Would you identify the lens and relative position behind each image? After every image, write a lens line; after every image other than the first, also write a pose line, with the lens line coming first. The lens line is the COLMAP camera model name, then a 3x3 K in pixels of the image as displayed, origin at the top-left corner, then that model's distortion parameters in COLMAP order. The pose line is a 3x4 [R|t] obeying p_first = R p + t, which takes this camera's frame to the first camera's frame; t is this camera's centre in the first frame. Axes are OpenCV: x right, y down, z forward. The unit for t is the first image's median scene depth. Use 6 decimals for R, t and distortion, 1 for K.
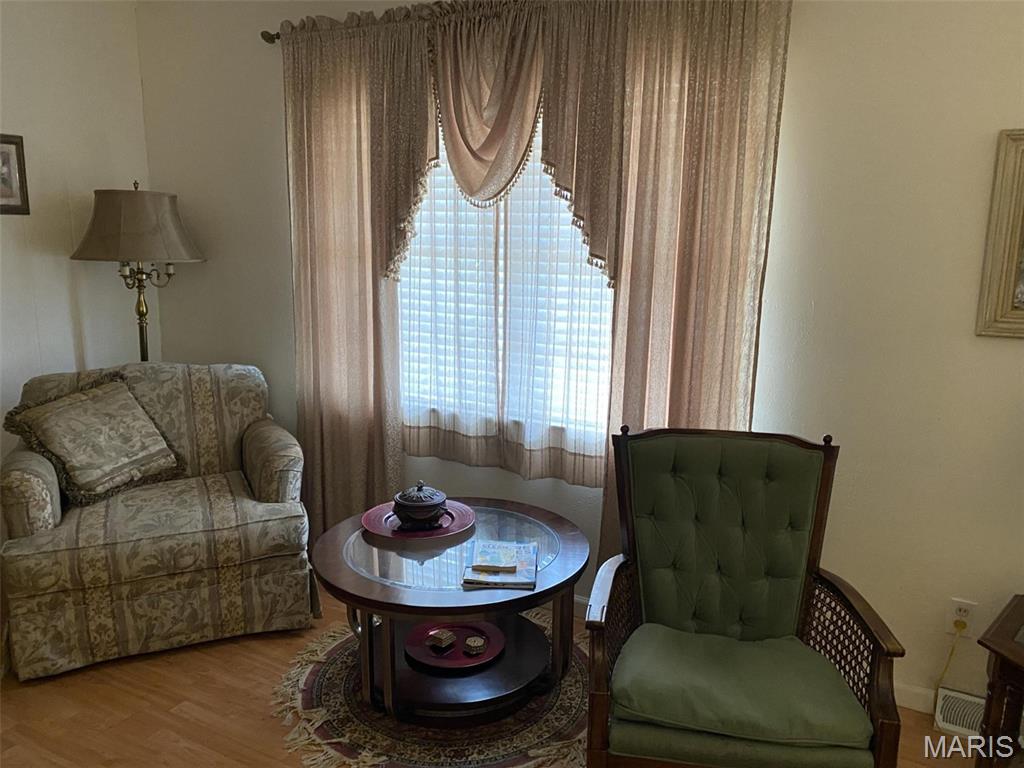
lens RADIAL K [[810.5, 0, 512.1], [0, 810.5, 393.3], [0, 0, 1]] dist [0.043134, -0.062084]
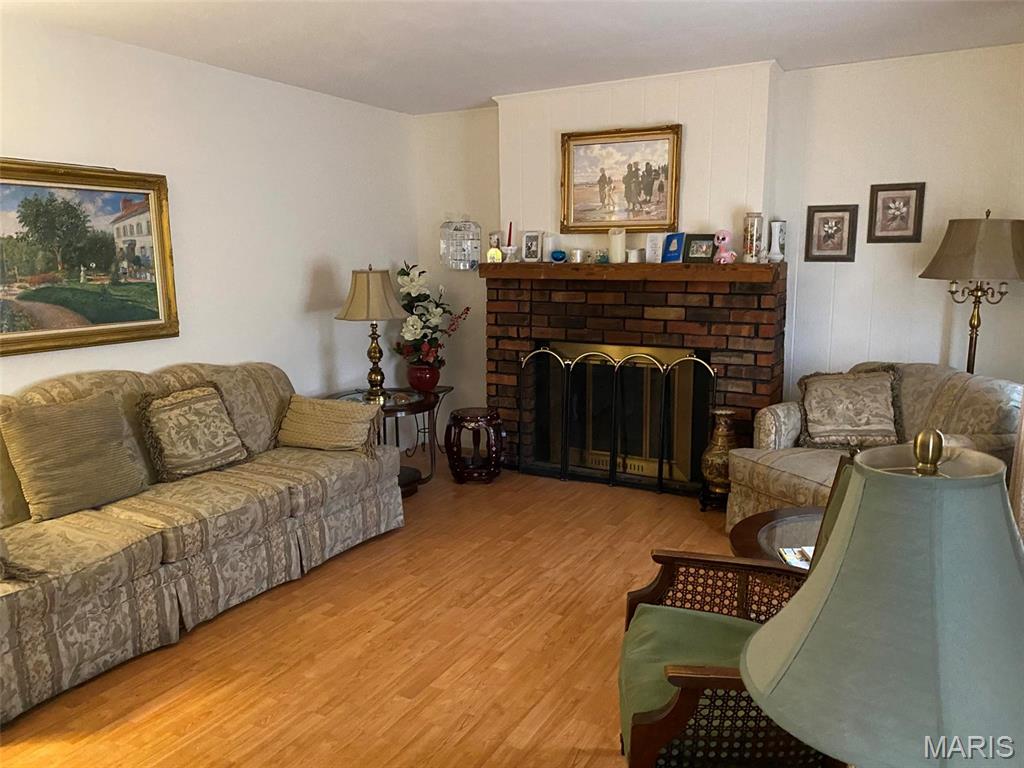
lens RADIAL K [[774.5, 0, 516.2], [0, 774.5, 392.5], [0, 0, 1]] dist [0.030840, -0.040968]
pose [[0.004896, 0.161313, -0.986891, 0.763207], [-0.190399, 0.968999, 0.157444, -0.068969], [0.981695, 0.187132, 0.035458, 0.425013]]
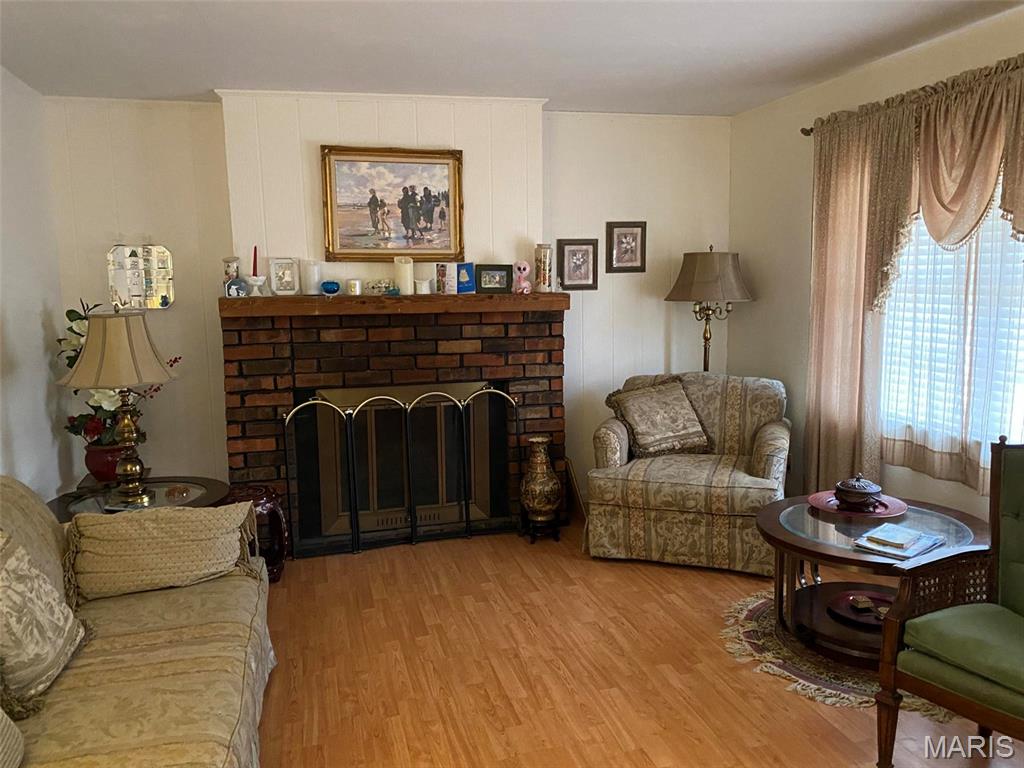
lens RADIAL K [[787.1, 0, 511.0], [0, 787.1, 369.8], [0, 0, 1]] dist [0.144896, -0.171039]
pose [[0.699566, 0.055268, -0.712428, 0.345917], [-0.112926, 0.993027, -0.033852, 0.048317], [0.705589, 0.104134, 0.700929, -0.228780]]
